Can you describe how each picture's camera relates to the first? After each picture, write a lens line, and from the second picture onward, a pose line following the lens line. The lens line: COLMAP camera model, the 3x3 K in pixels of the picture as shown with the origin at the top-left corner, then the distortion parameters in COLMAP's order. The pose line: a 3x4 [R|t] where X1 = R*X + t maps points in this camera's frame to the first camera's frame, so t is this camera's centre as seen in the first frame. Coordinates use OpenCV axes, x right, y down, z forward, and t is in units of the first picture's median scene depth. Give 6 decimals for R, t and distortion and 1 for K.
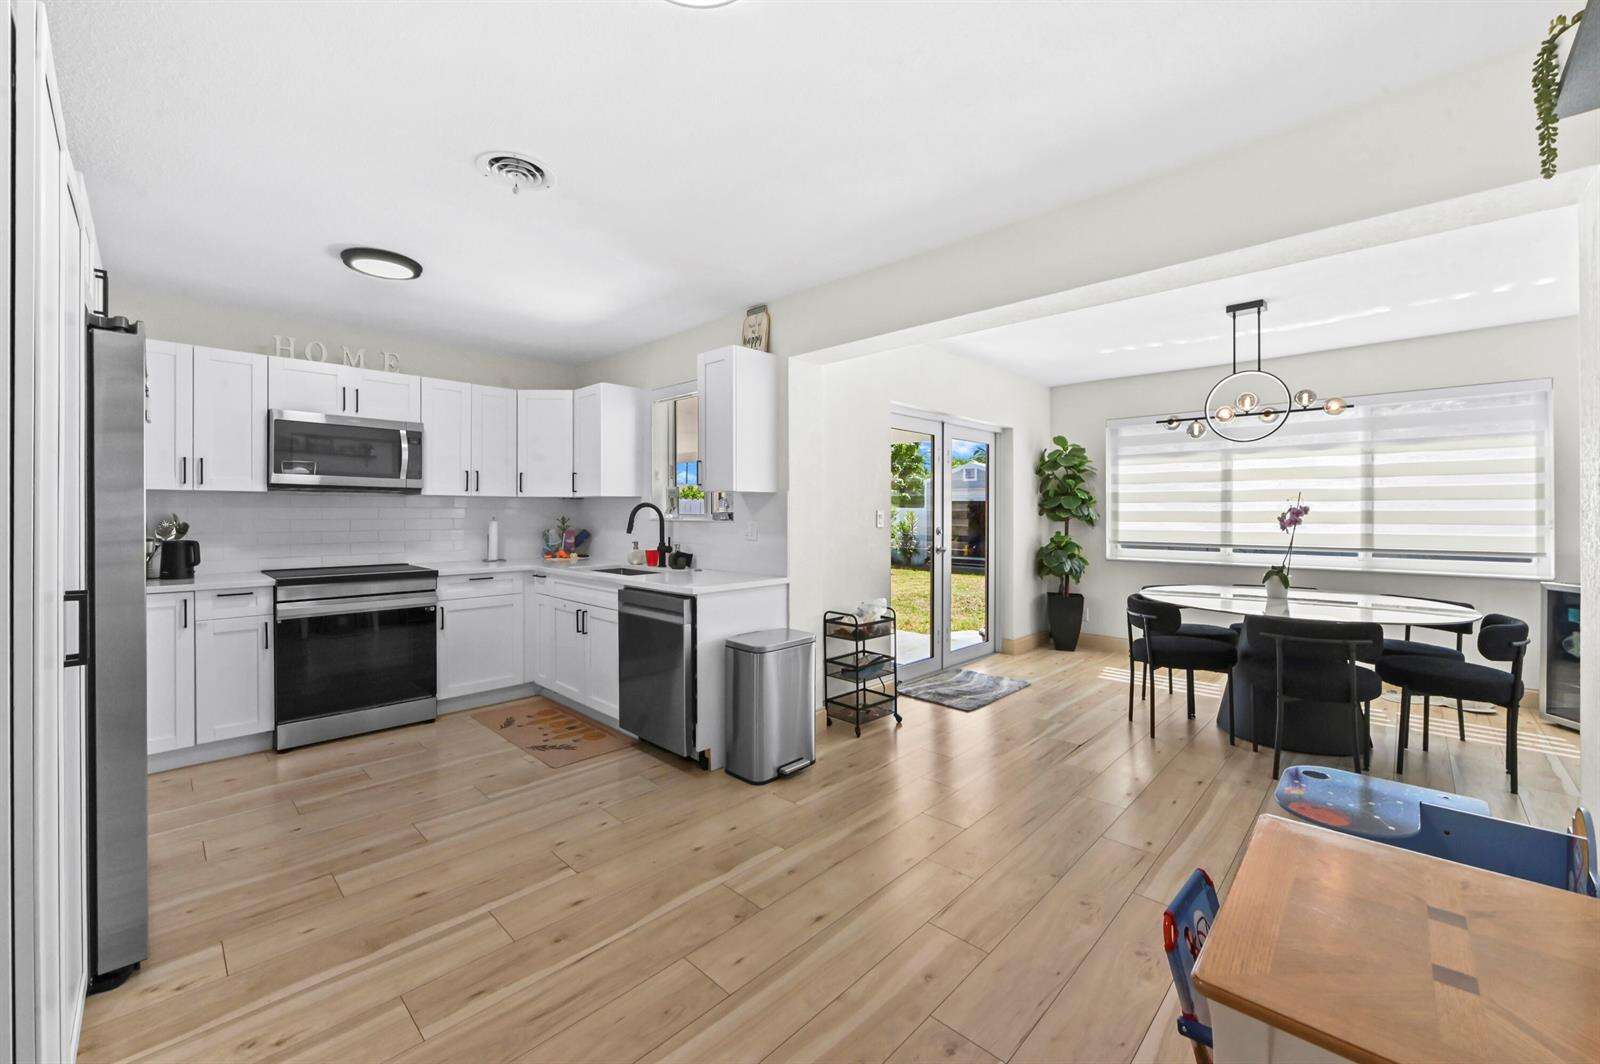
lens RADIAL K [[634.8, 0, 801.0], [0, 634.8, 515.3], [0, 0, 1]] dist [-0.008912, 0.000121]
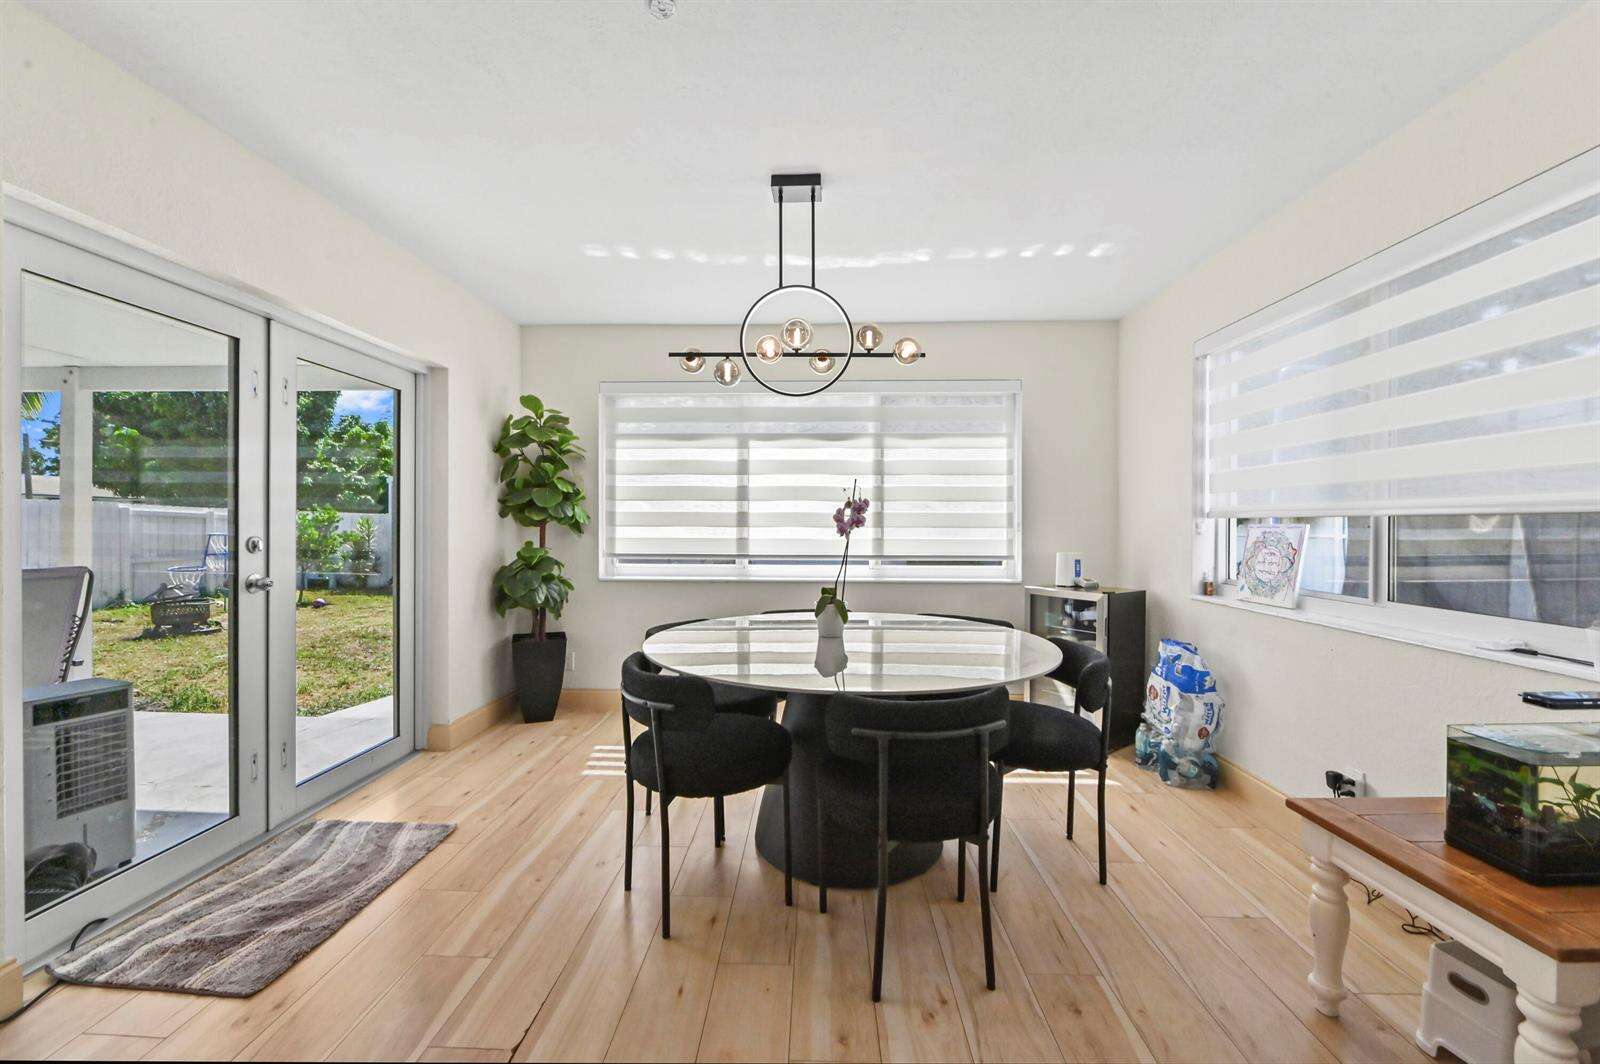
lens RADIAL K [[622.5, 0, 797.4], [0, 622.5, 526.8], [0, 0, 1]] dist [-0.000233, 0.000068]
pose [[0.740545, -0.000020, 0.672007, 0.206388], [-0.001646, 0.999997, 0.001843, 0.010099], [-0.672005, -0.002471, 0.740543, 0.388562]]
